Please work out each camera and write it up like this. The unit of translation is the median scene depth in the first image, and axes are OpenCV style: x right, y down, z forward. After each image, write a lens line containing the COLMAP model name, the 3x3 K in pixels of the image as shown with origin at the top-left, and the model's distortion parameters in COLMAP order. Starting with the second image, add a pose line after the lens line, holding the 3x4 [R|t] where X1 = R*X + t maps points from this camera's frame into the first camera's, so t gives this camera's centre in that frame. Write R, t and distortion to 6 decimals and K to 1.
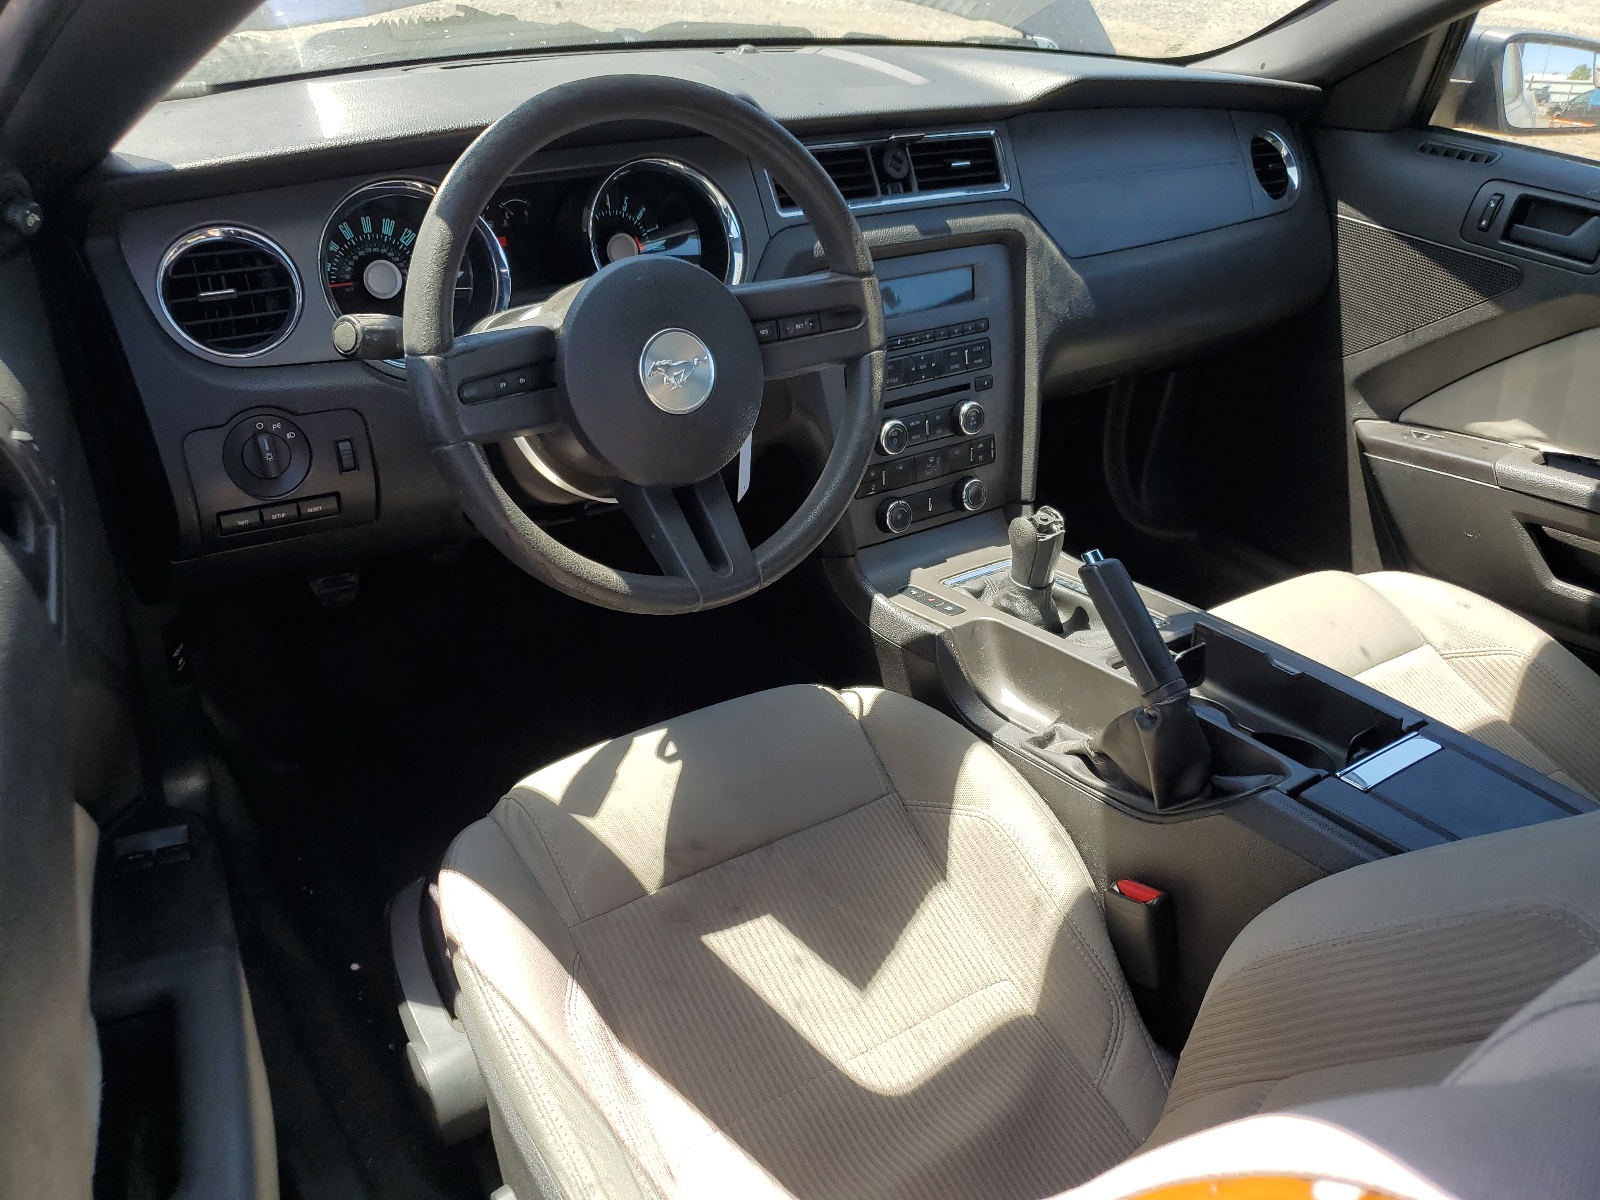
lens RADIAL K [[1193.7, 0, 800.0], [0, 1193.7, 600.0], [0, 0, 1]] dist [-0.006184, -0.006993]
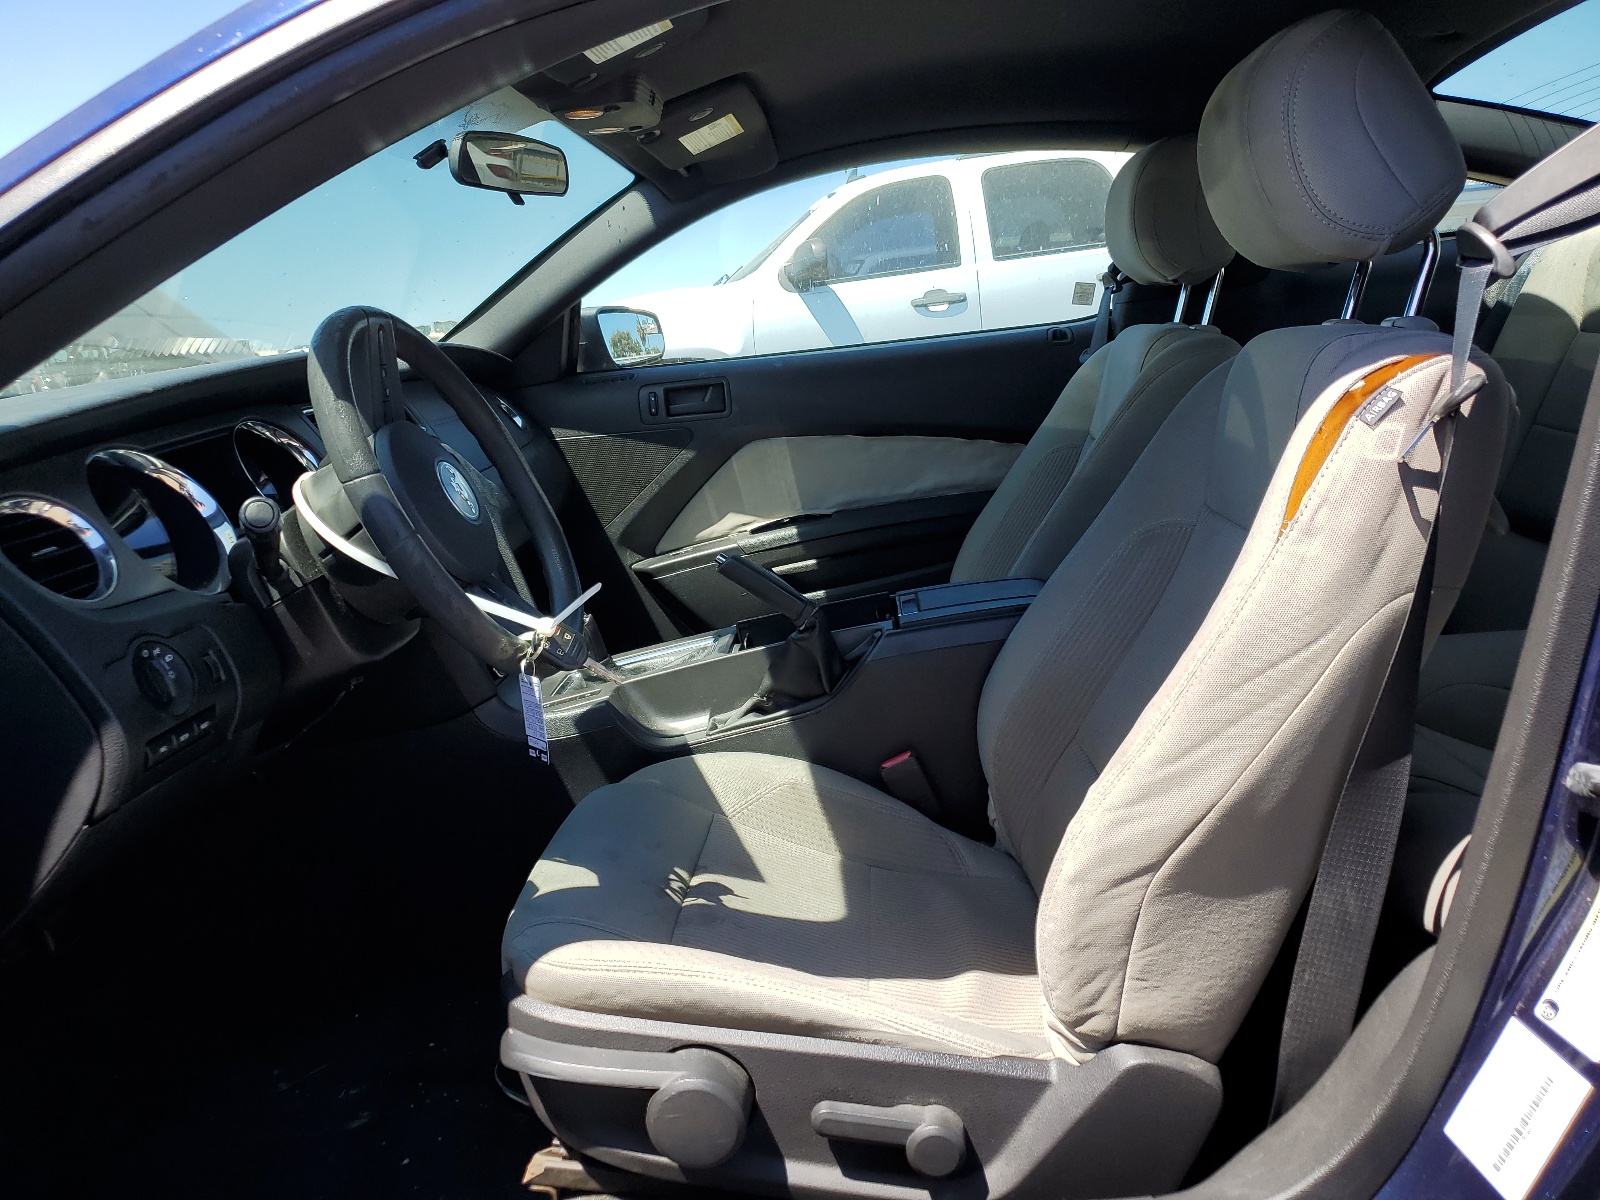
lens RADIAL K [[1193.7, 0, 800.0], [0, 1193.7, 600.0], [0, 0, 1]] dist [-0.006184, -0.006993]
pose [[0.586849, -0.293193, 0.754749, -0.549930], [0.532792, 0.841732, -0.087286, 0.124826], [-0.609705, 0.453348, 0.650181, -0.010824]]
